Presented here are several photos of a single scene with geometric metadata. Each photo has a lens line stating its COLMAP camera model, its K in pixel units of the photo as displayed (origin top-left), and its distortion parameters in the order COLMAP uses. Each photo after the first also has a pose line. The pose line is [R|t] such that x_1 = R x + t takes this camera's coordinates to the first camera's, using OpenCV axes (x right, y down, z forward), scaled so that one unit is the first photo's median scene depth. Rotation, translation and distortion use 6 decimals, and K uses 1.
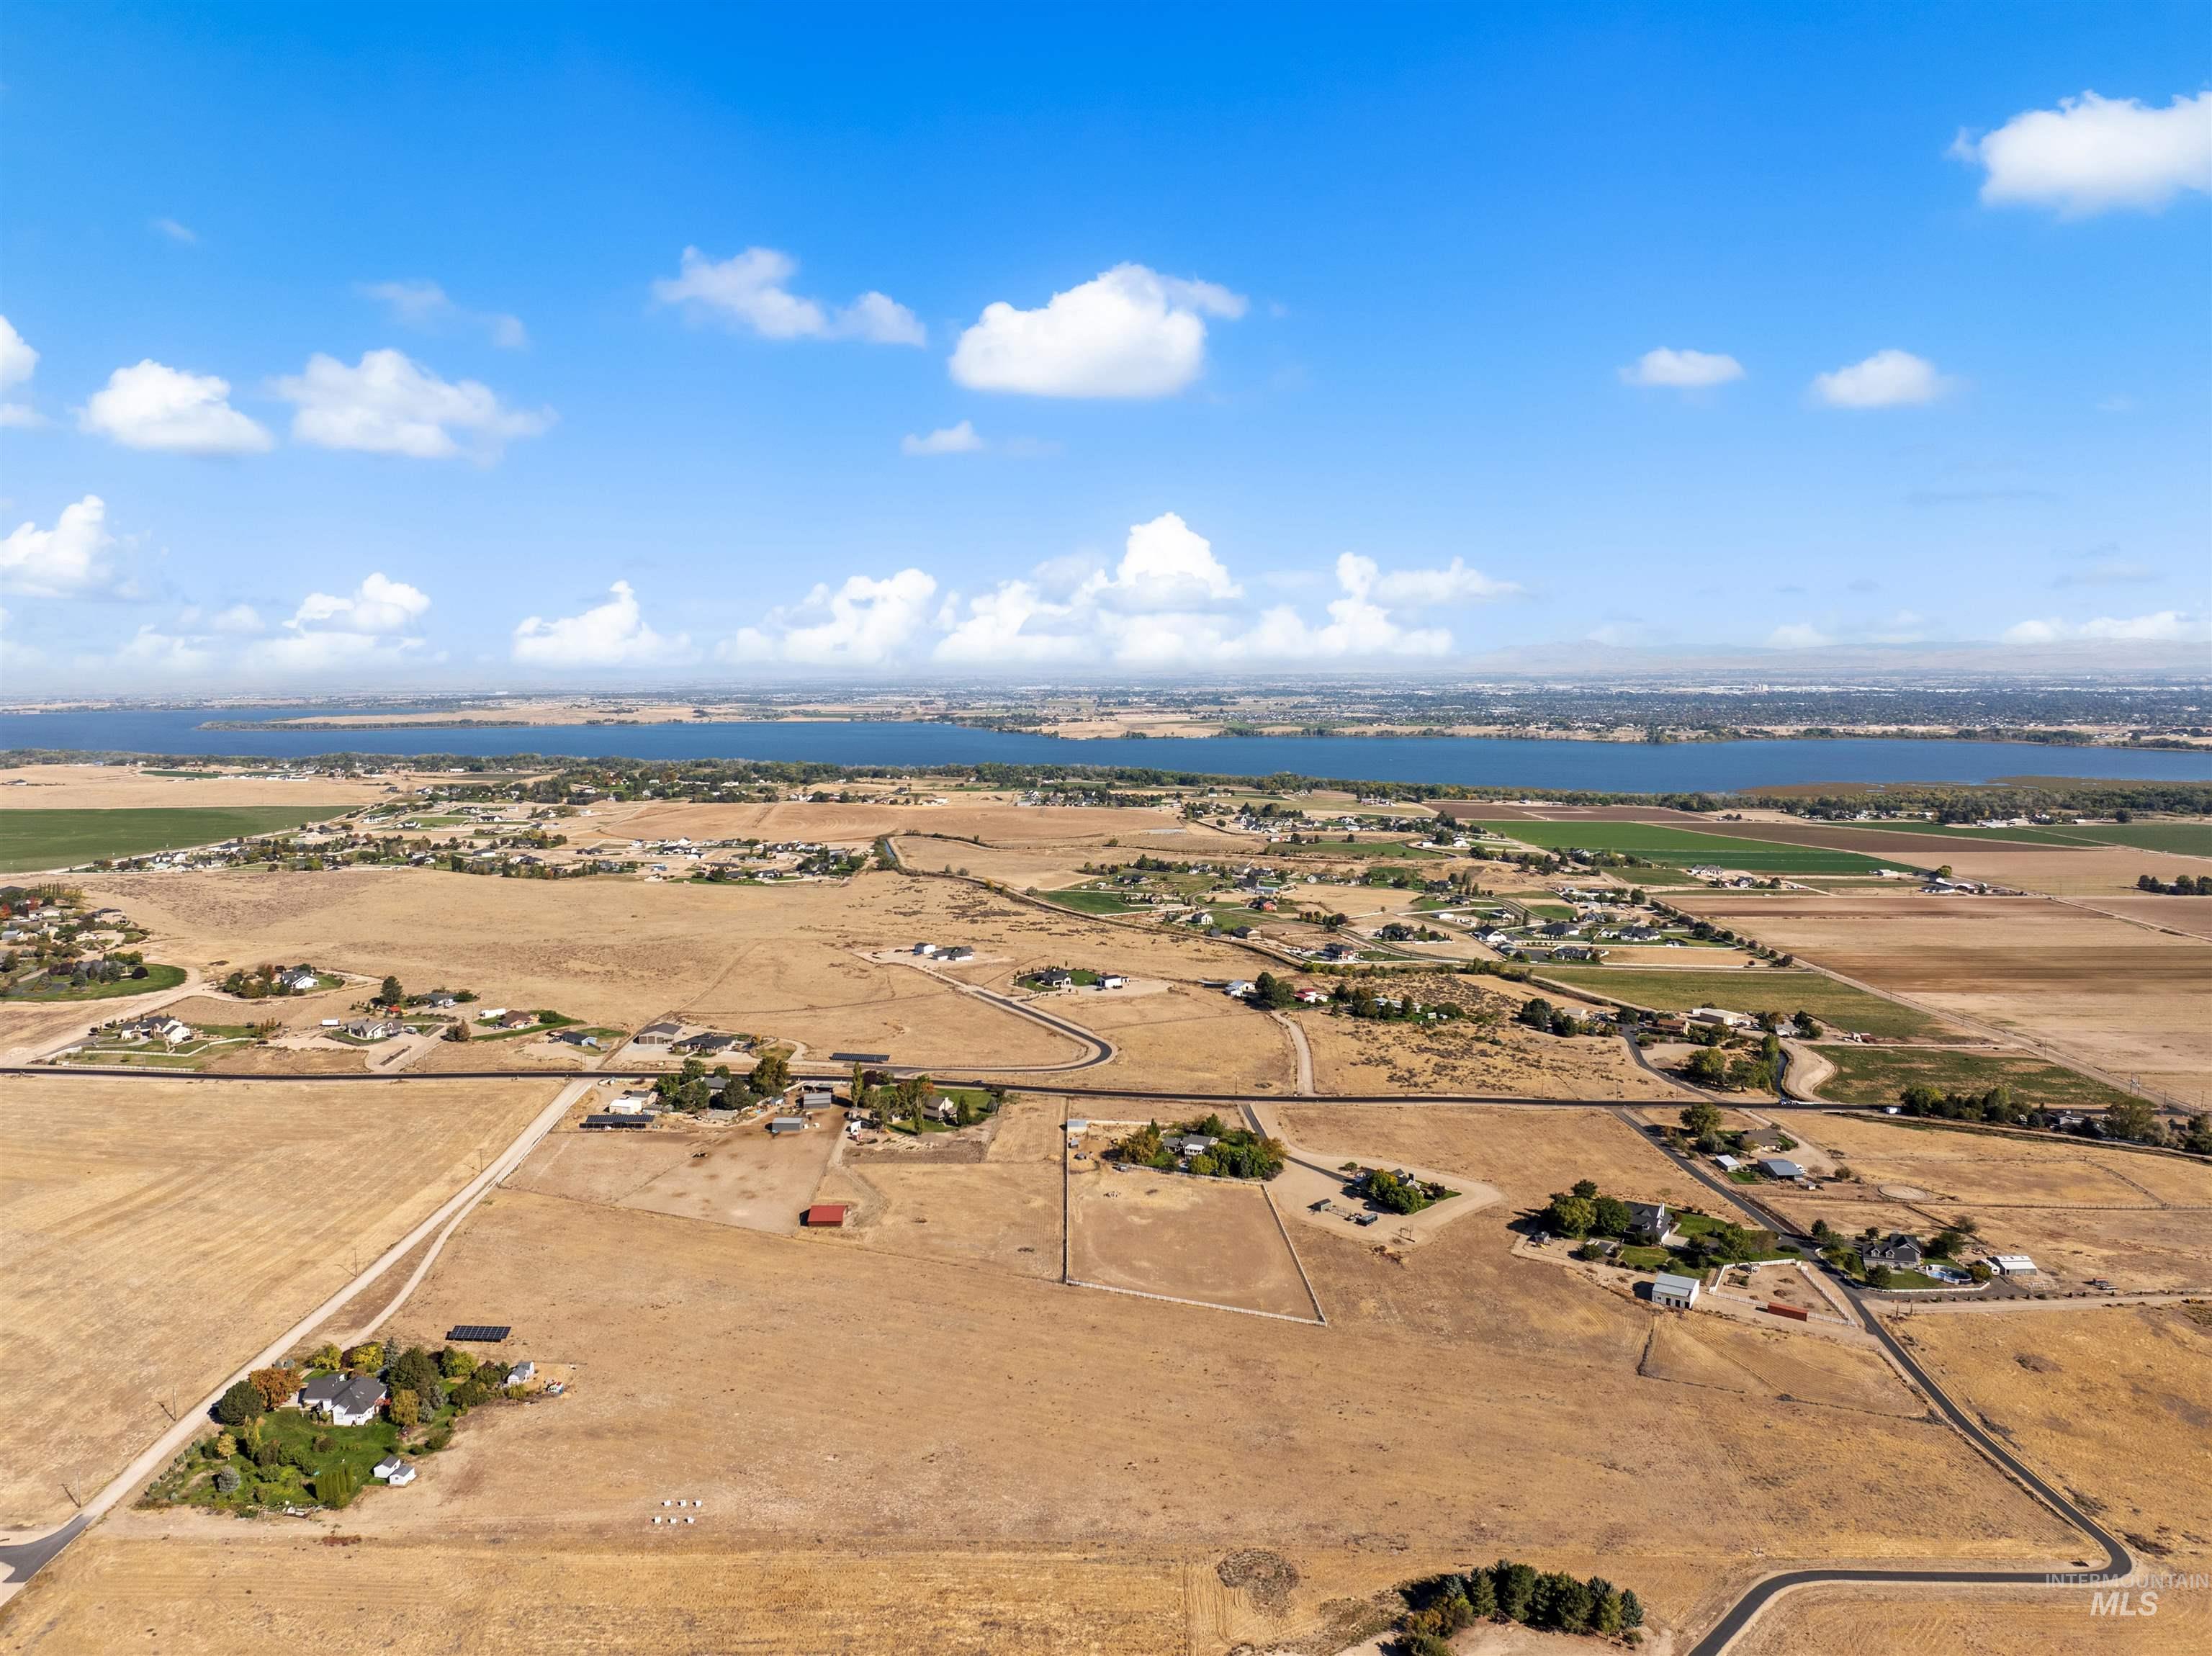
lens RADIAL K [[1567.6, 0, 1106.0], [0, 1567.6, 828.0], [0, 0, 1]] dist [-0.057188, 0.030017]
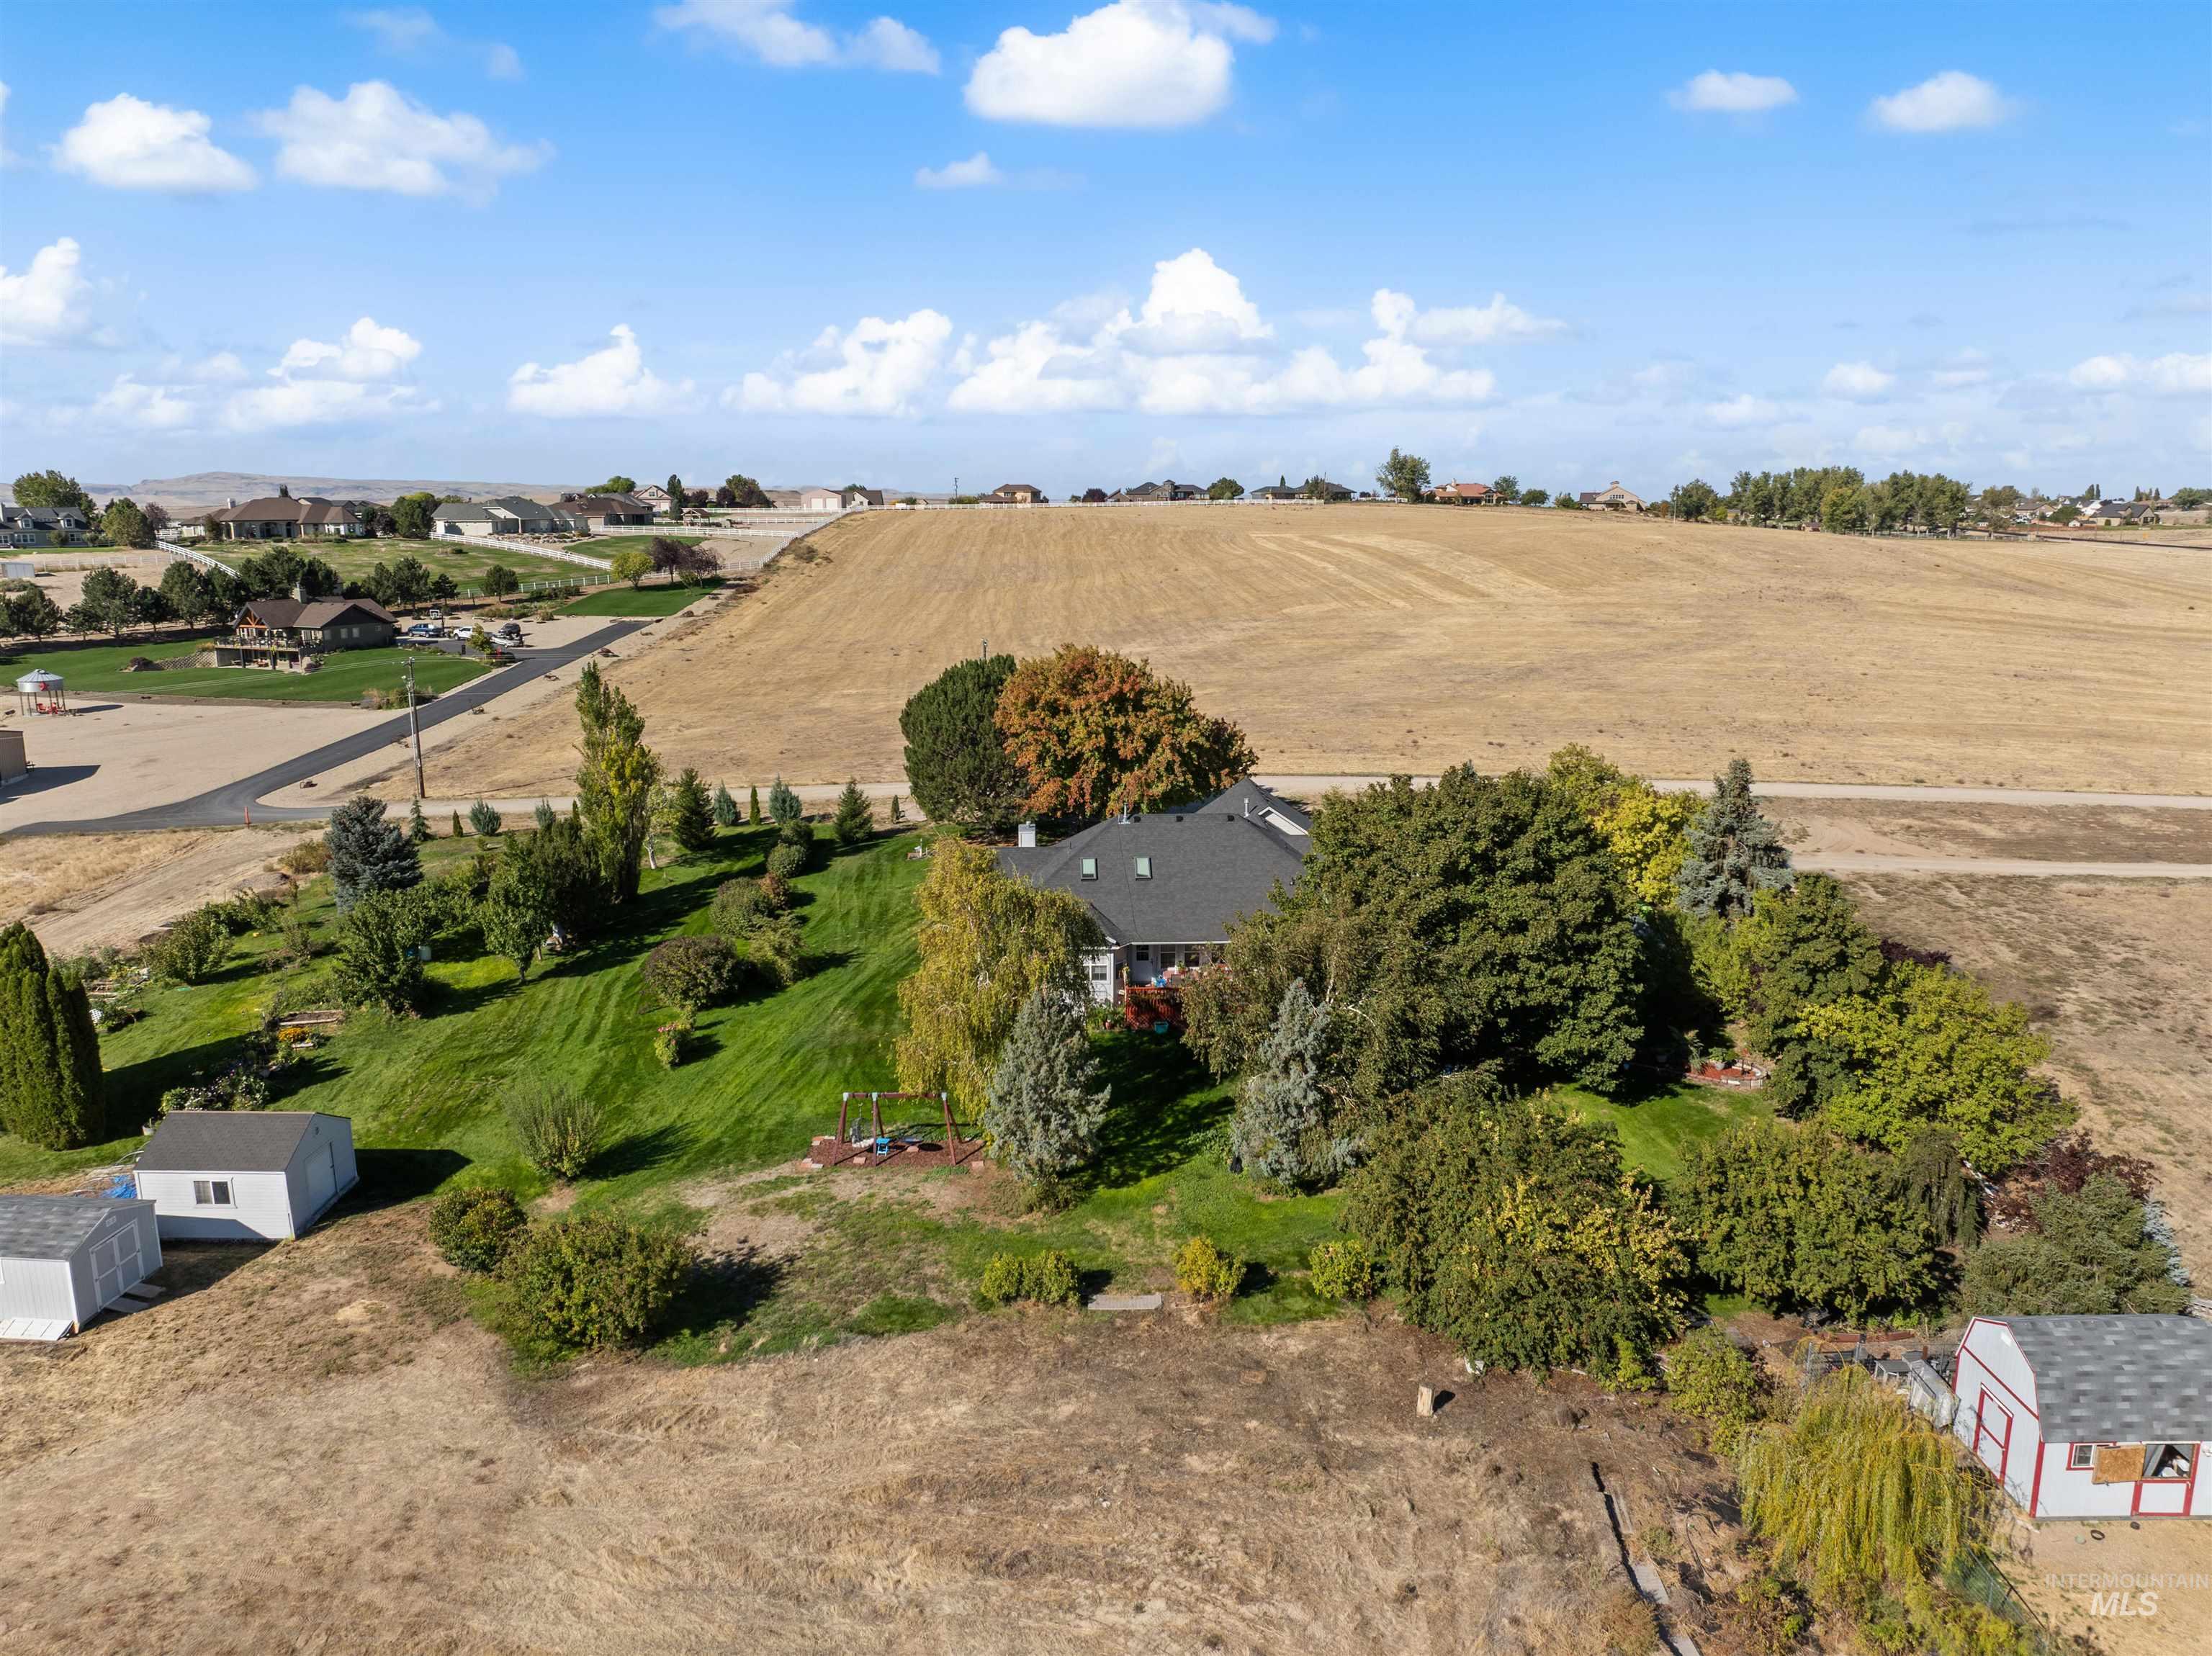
lens RADIAL K [[1578.4, 0, 1106.0], [0, 1578.4, 828.0], [0, 0, 1]] dist [-0.038208, 0.001152]
pose [[0.015458, 0.204895, -0.978662, -0.242804], [-0.099593, 0.974227, 0.202394, 0.249046], [0.994908, 0.094339, 0.035466, 0.748820]]
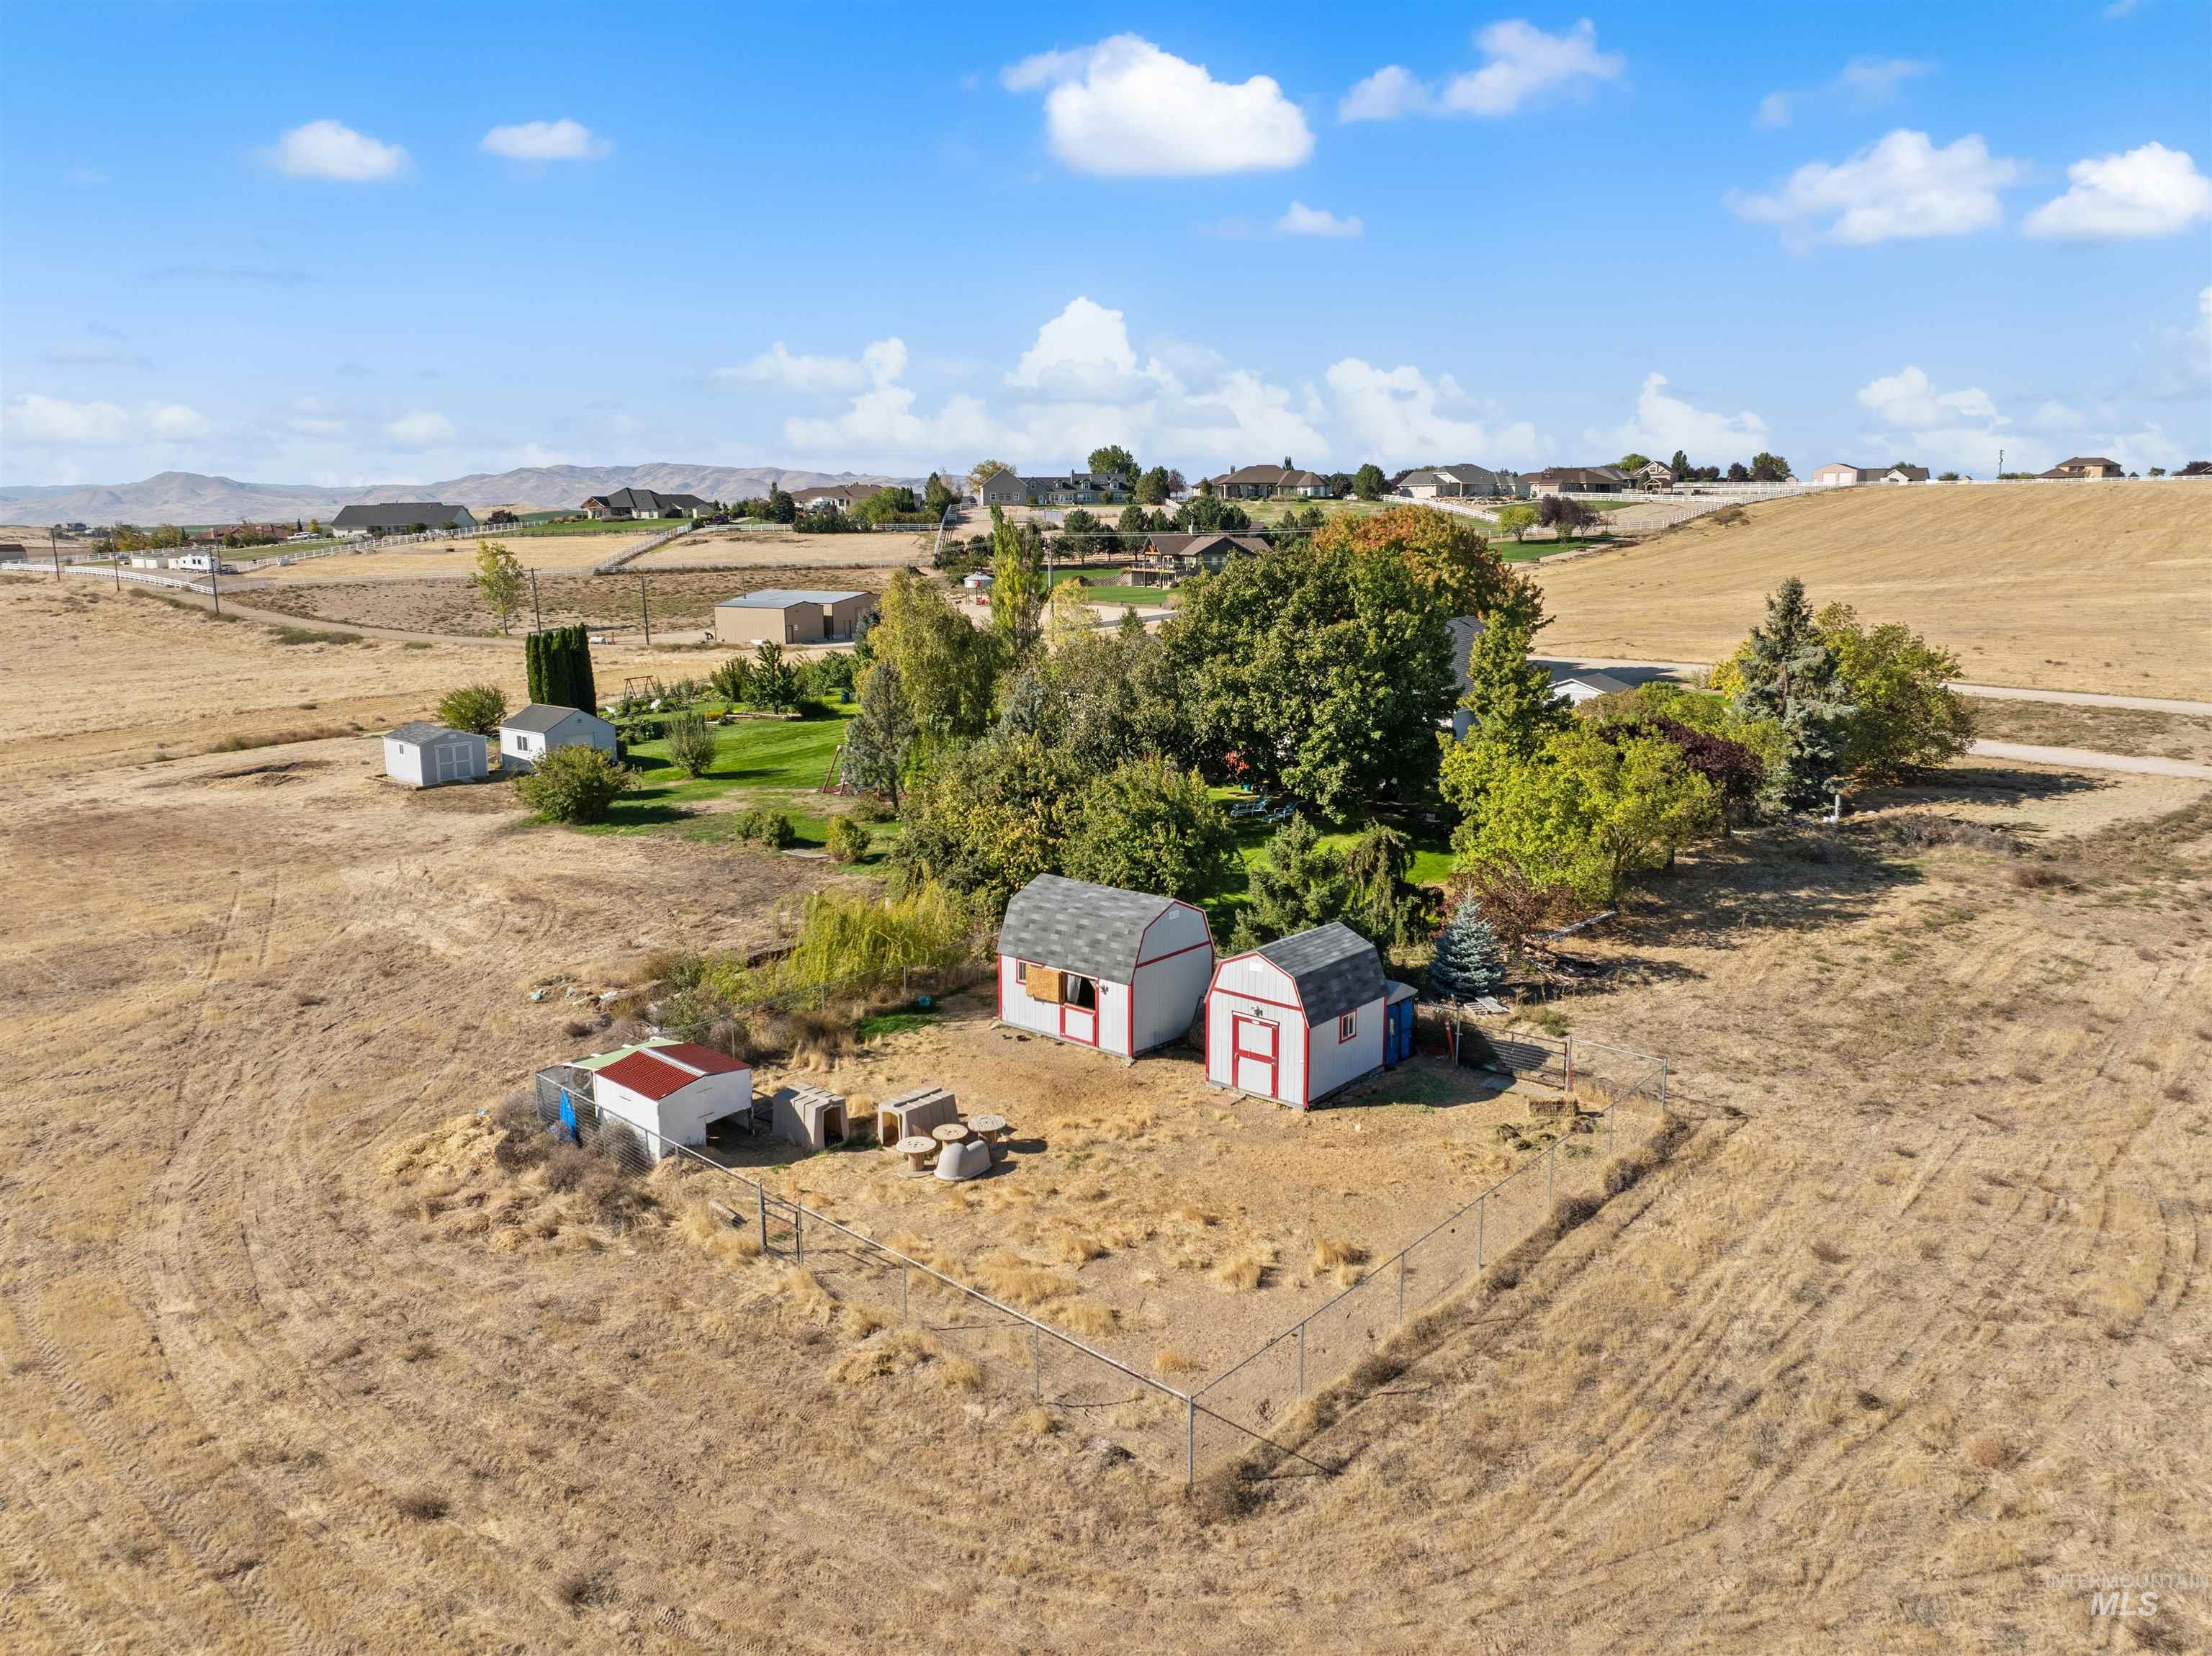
lens RADIAL K [[1577.0, 0, 1094.7], [0, 1577.0, 788.5], [0, 0, 1]] dist [-0.036382, -0.003193]
pose [[-0.640253, 0.140168, -0.755268, -0.243723], [-0.067641, 0.969105, 0.237193, 0.255569], [0.765180, 0.202950, -0.610991, 0.842567]]
